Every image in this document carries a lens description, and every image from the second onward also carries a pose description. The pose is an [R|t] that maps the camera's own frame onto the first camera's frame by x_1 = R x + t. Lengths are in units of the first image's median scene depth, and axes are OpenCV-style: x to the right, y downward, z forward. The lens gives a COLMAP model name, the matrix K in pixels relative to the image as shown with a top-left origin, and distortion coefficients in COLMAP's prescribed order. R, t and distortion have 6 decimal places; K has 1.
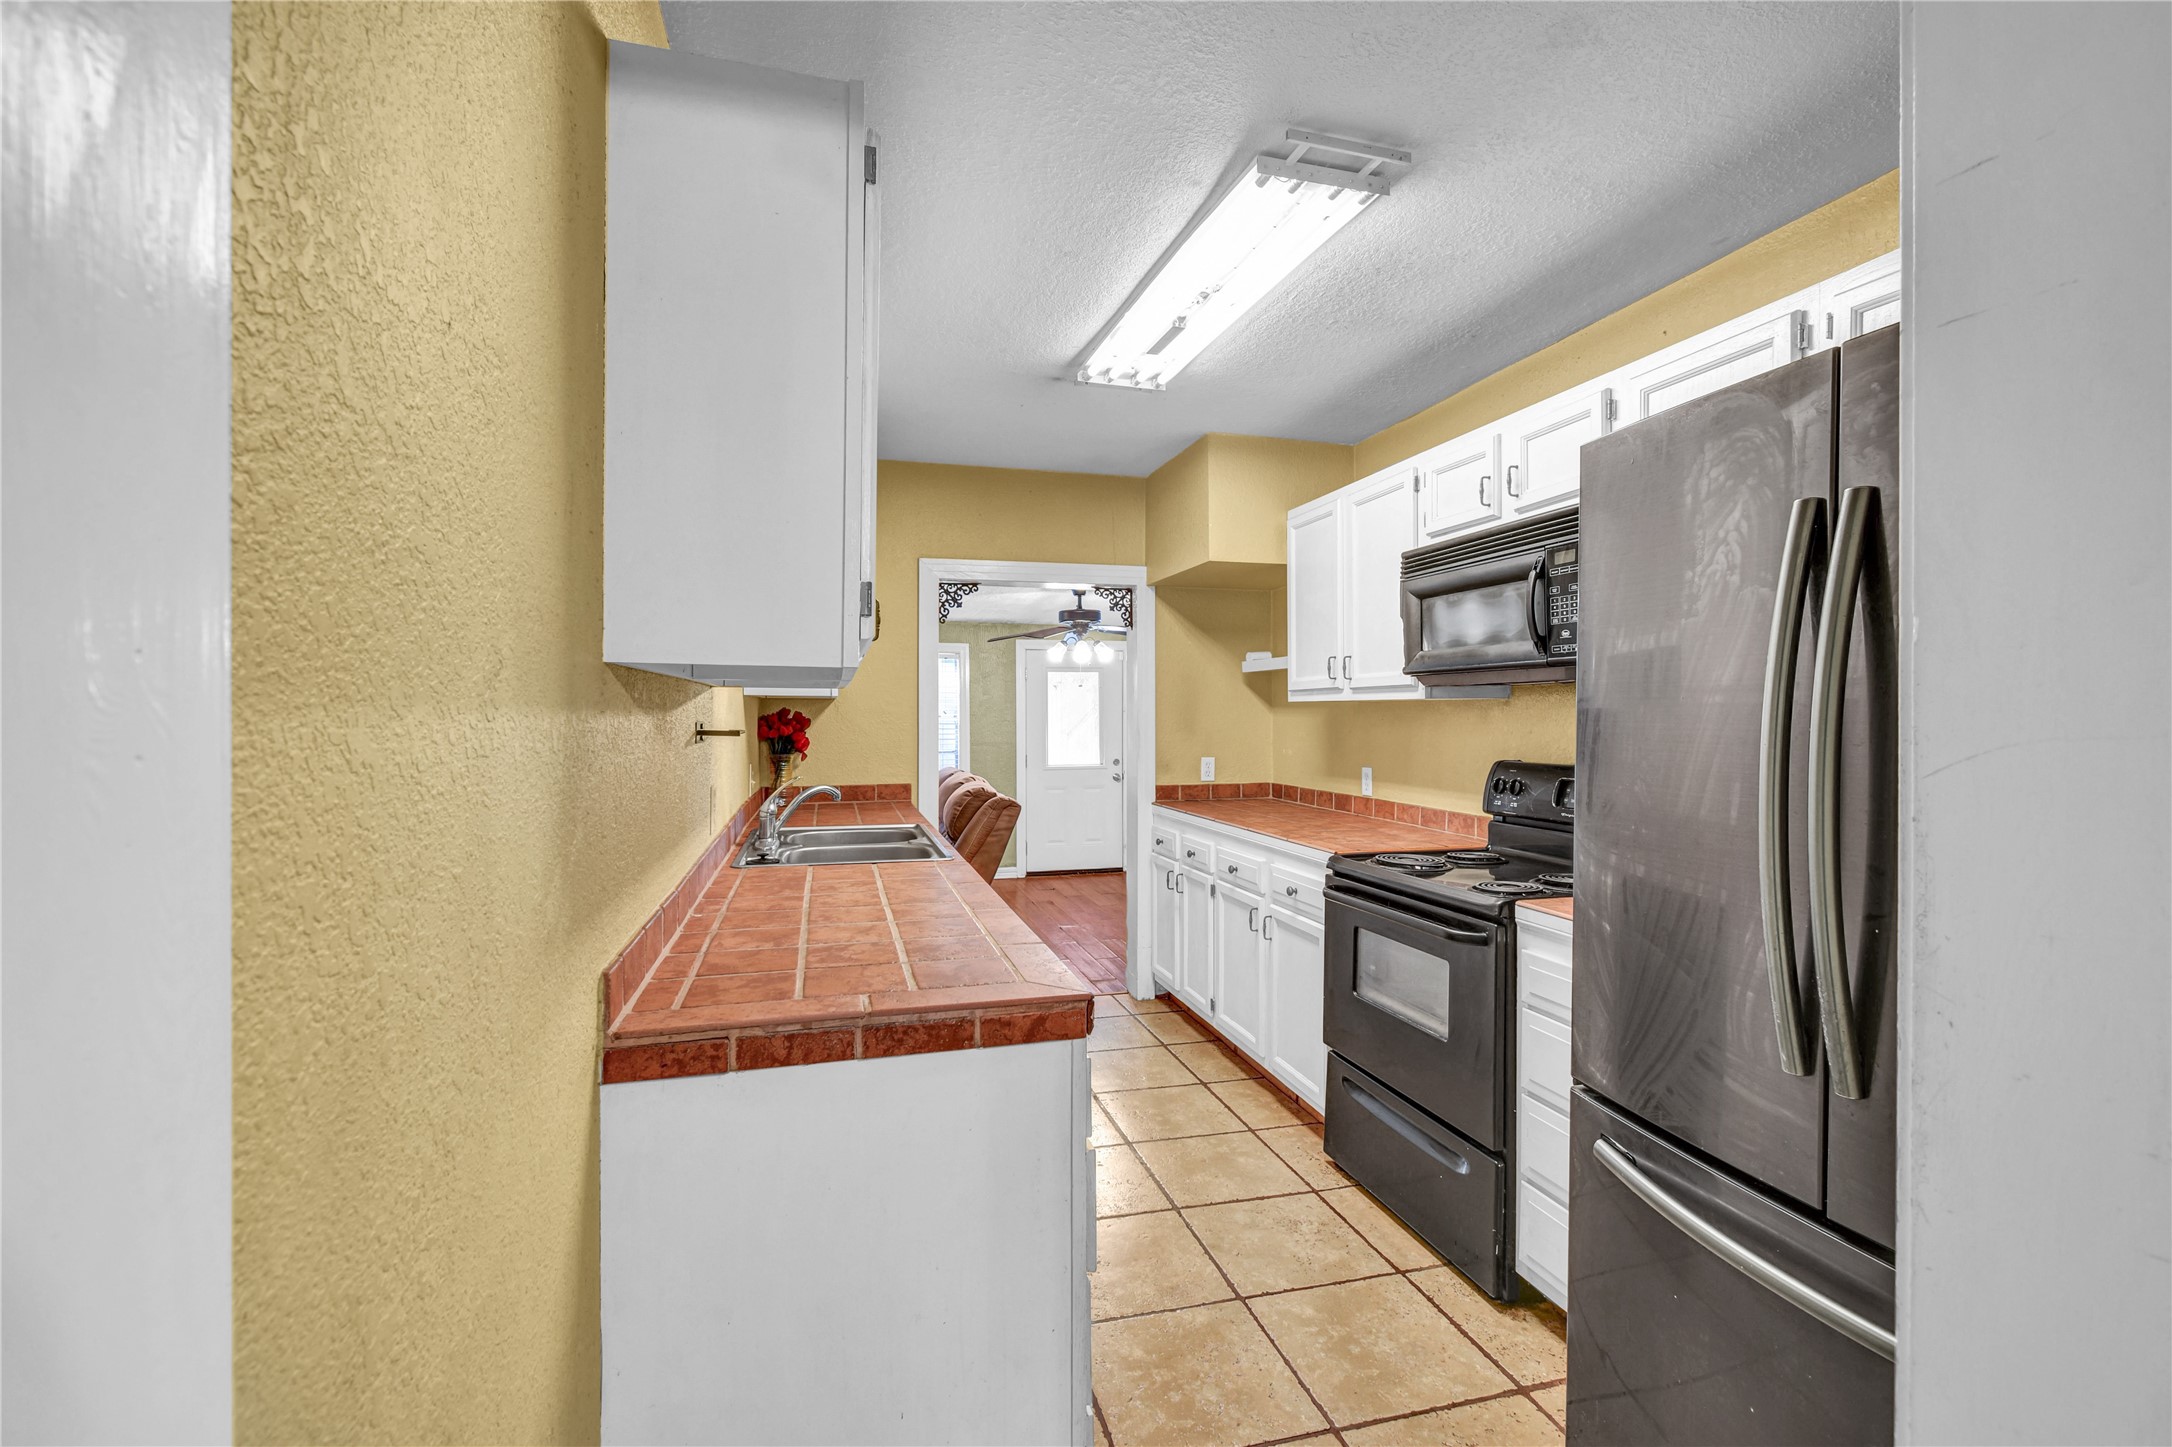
lens RADIAL K [[975.5, 0, 1089.1], [0, 975.5, 717.7], [0, 0, 1]] dist [0.010324, -0.001653]
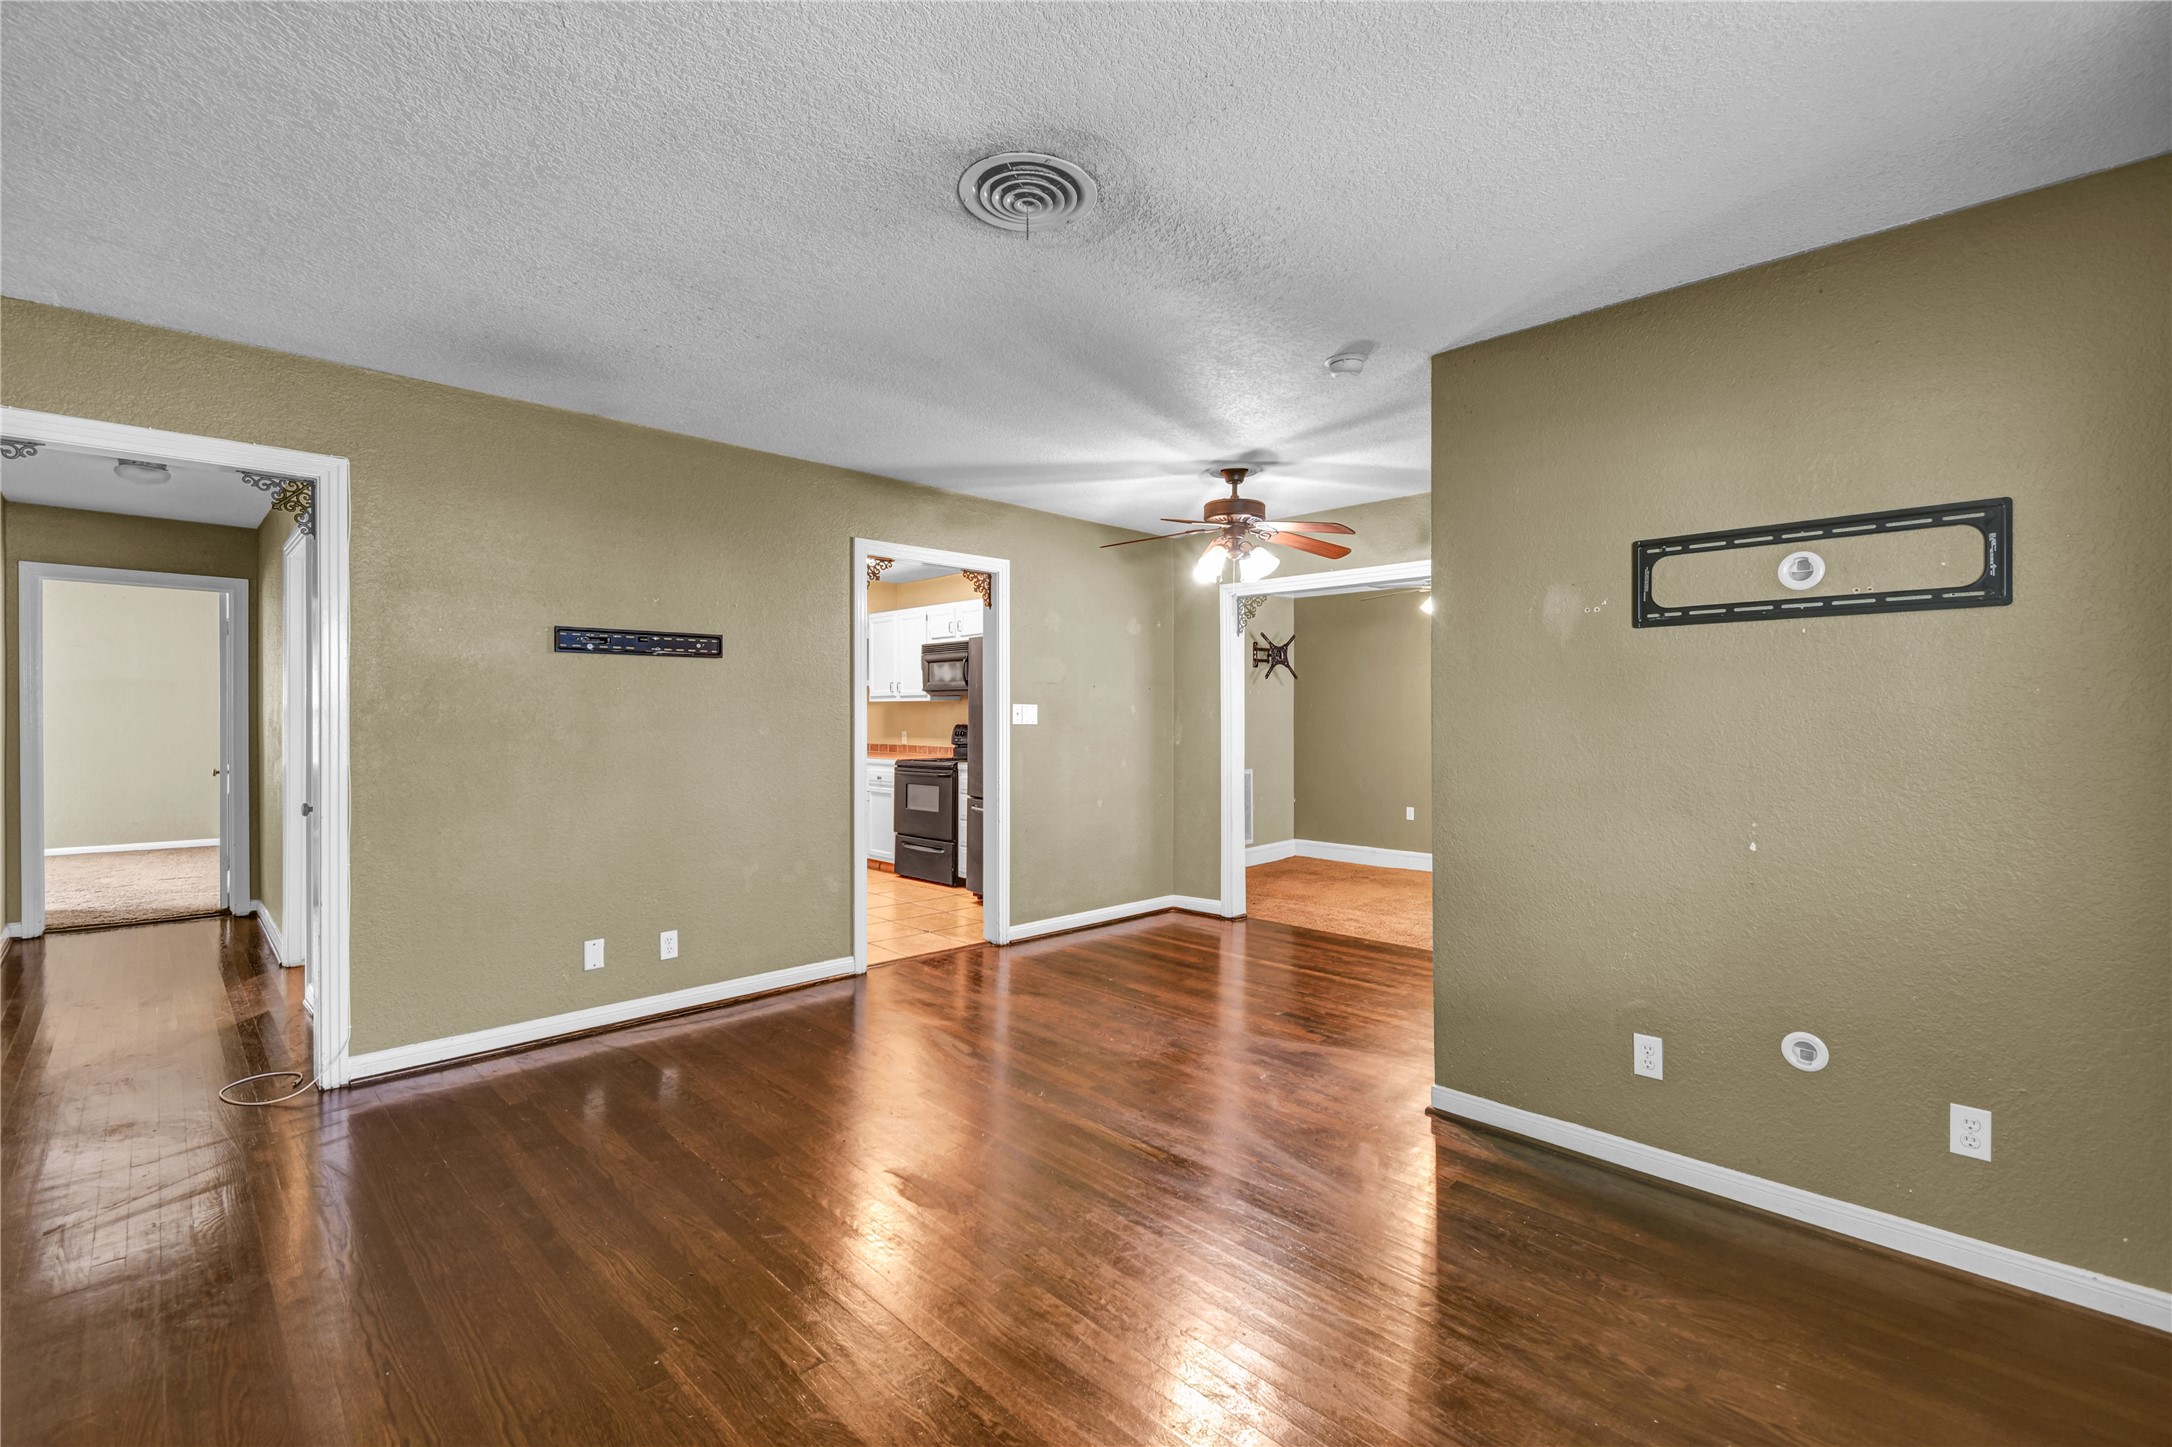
lens RADIAL K [[975.5, 0, 1082.5], [0, 975.5, 717.3], [0, 0, 1]] dist [0.010324, -0.001653]
pose [[0.880843, -0.004535, 0.473386, -0.511927], [0.004635, 0.999989, 0.000954, 0.024044], [-0.473385, 0.001354, 0.880855, -1.432964]]
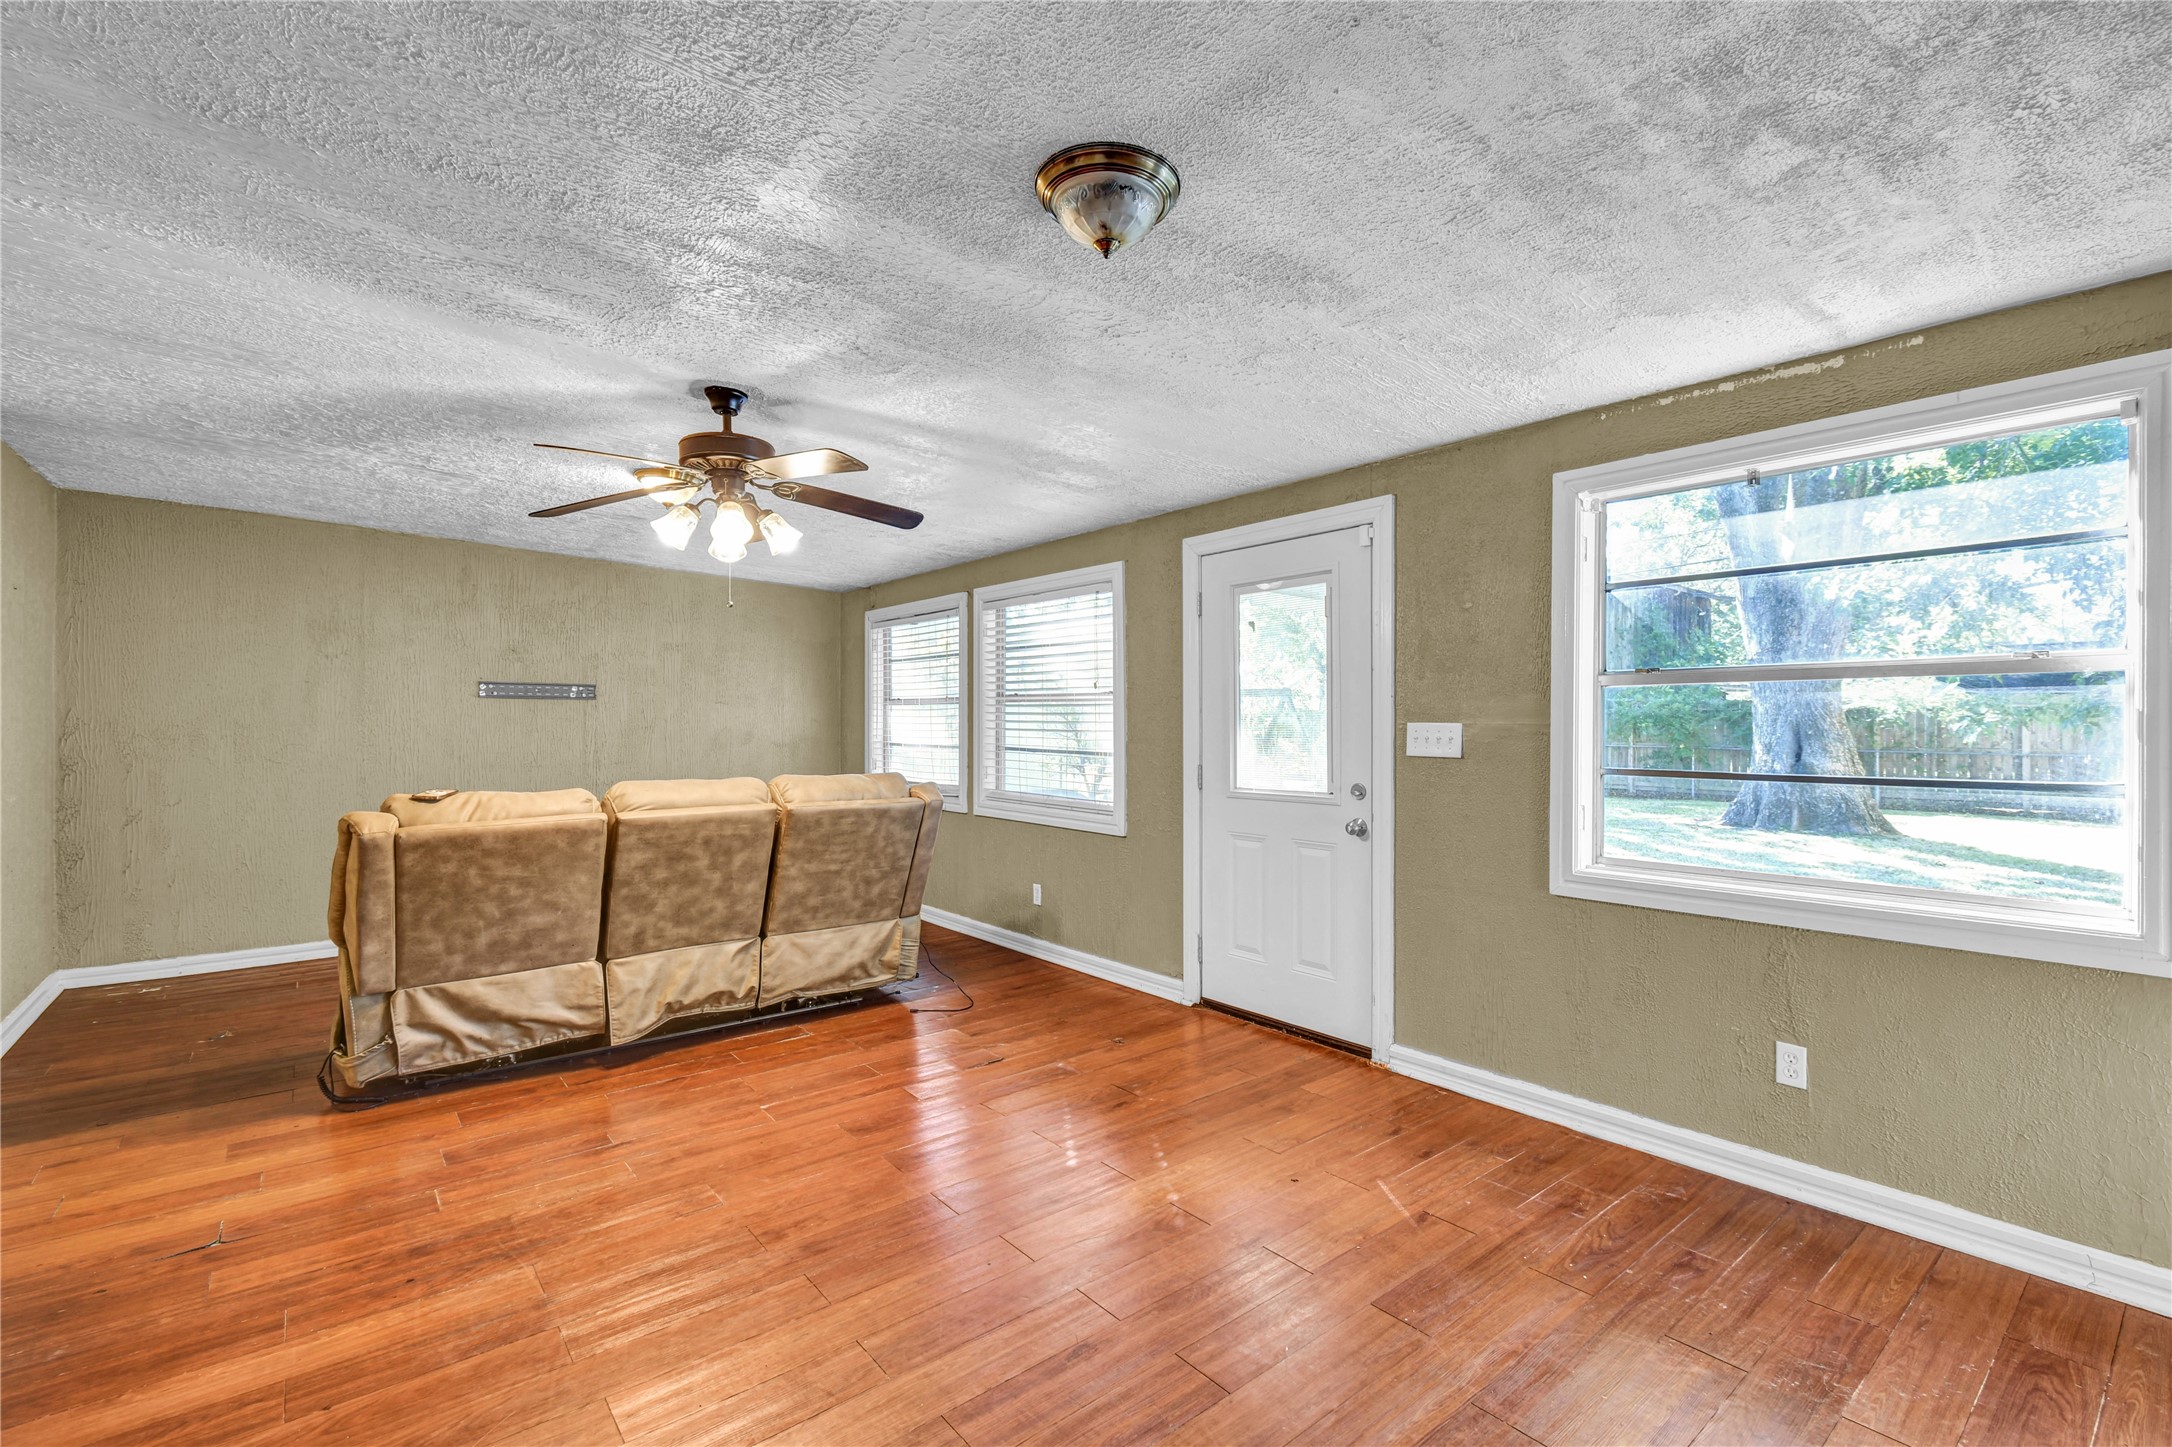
lens RADIAL K [[975.5, 0, 1095.4], [0, 975.5, 723.7], [0, 0, 1]] dist [0.010324, -0.001653]
pose [[0.419814, -0.001464, -0.907609, 1.093628], [-0.006796, 0.999966, -0.004757, 0.057778], [0.907585, 0.008166, 0.419790, 2.179413]]
